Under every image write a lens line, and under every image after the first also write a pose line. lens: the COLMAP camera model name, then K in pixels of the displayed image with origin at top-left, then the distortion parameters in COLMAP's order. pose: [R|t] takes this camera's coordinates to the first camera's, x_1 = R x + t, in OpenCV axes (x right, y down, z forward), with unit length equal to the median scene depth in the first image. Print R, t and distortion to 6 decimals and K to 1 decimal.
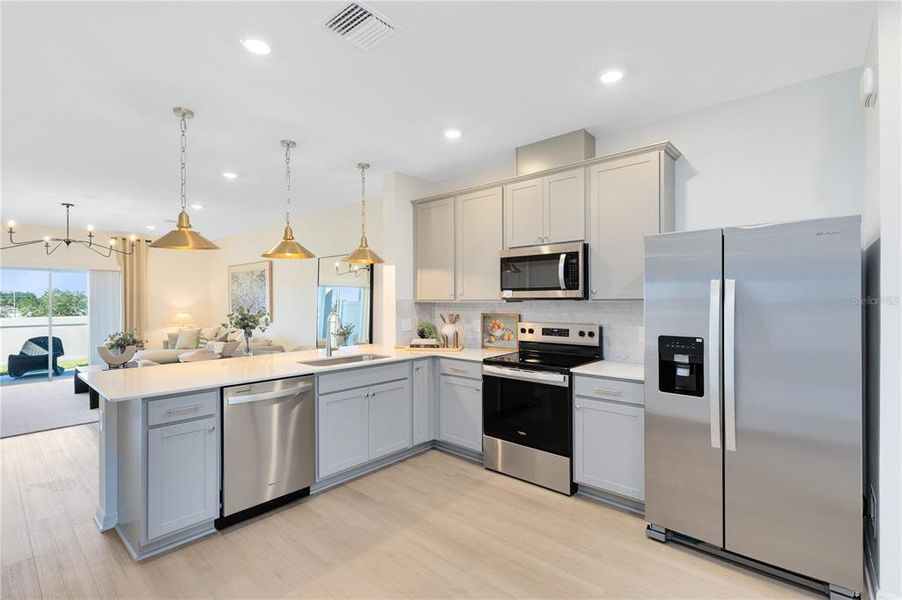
lens RADIAL K [[409.8, 0, 454.2], [0, 409.8, 297.5], [0, 0, 1]] dist [0.001470, 0.000214]
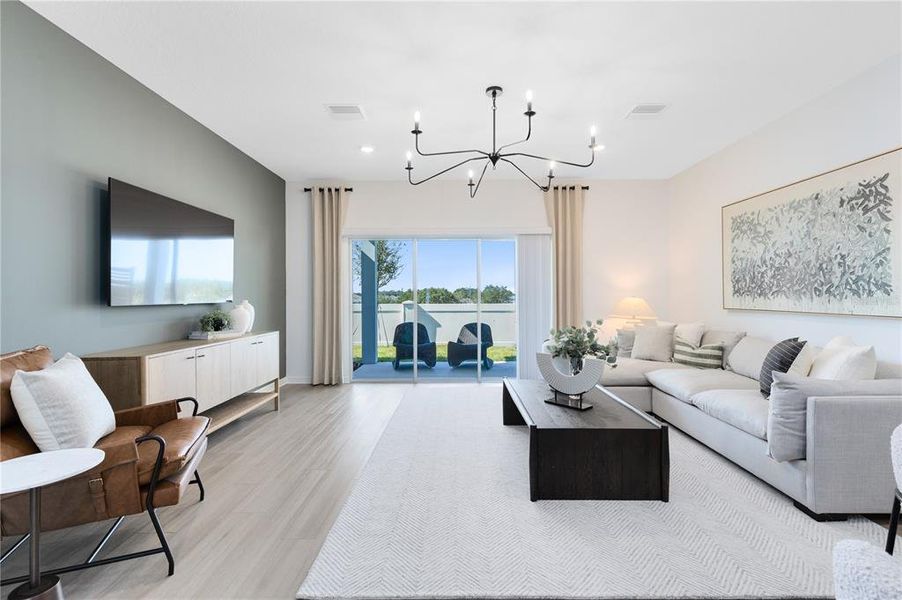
lens RADIAL K [[409.8, 0, 454.2], [0, 409.8, 297.5], [0, 0, 1]] dist [0.001470, 0.000214]
pose [[0.655600, 0.003412, -0.755101, -0.810549], [0.008053, 0.999901, 0.011510, 0.063269], [0.755065, -0.013626, 0.655508, 0.861626]]
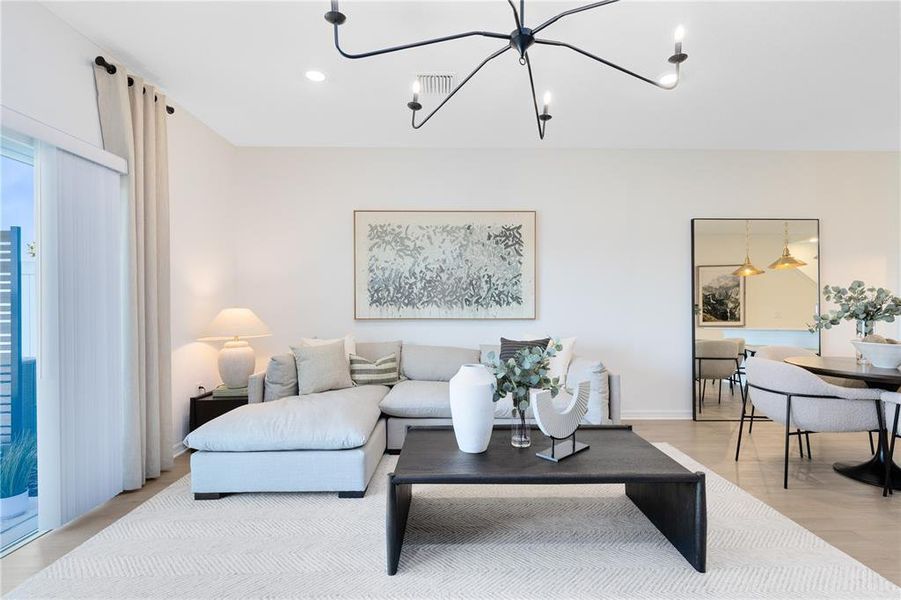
lens RADIAL K [[422.9, 0, 453.2], [0, 422.9, 305.4], [0, 0, 1]] dist [0.003118, 0.000410]
pose [[0.743437, -0.001582, 0.668804, -1.696922], [-0.006179, 0.999938, 0.009235, 0.065857], [-0.668777, -0.010998, 0.743382, 1.169598]]
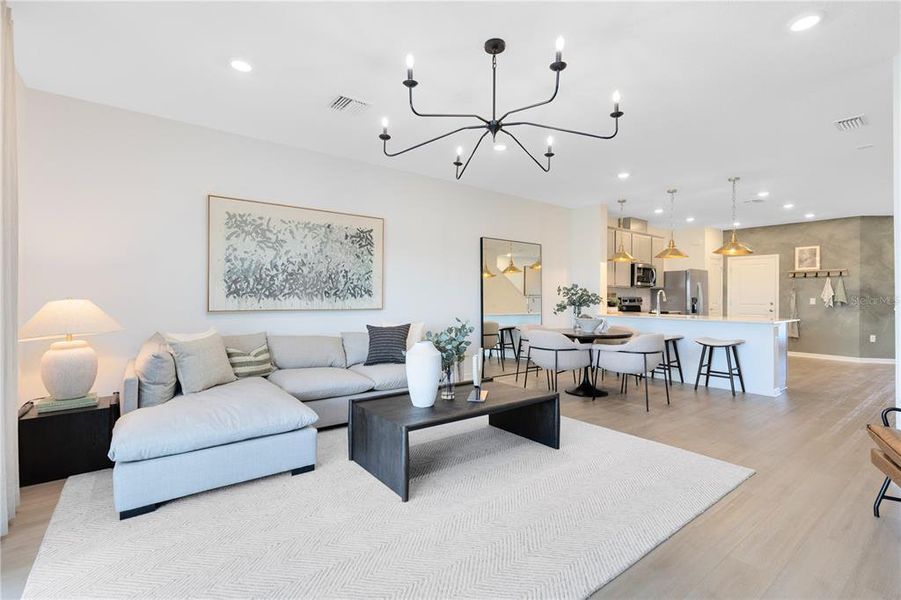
lens RADIAL K [[409.3, 0, 453.7], [0, 409.3, 297.5], [0, 0, 1]] dist [0.001470, 0.000214]
pose [[0.195241, 0.002226, 0.980753, -1.999082], [-0.013302, 0.999911, 0.000378, 0.070937], [-0.980665, -0.013119, 0.195253, 1.374482]]
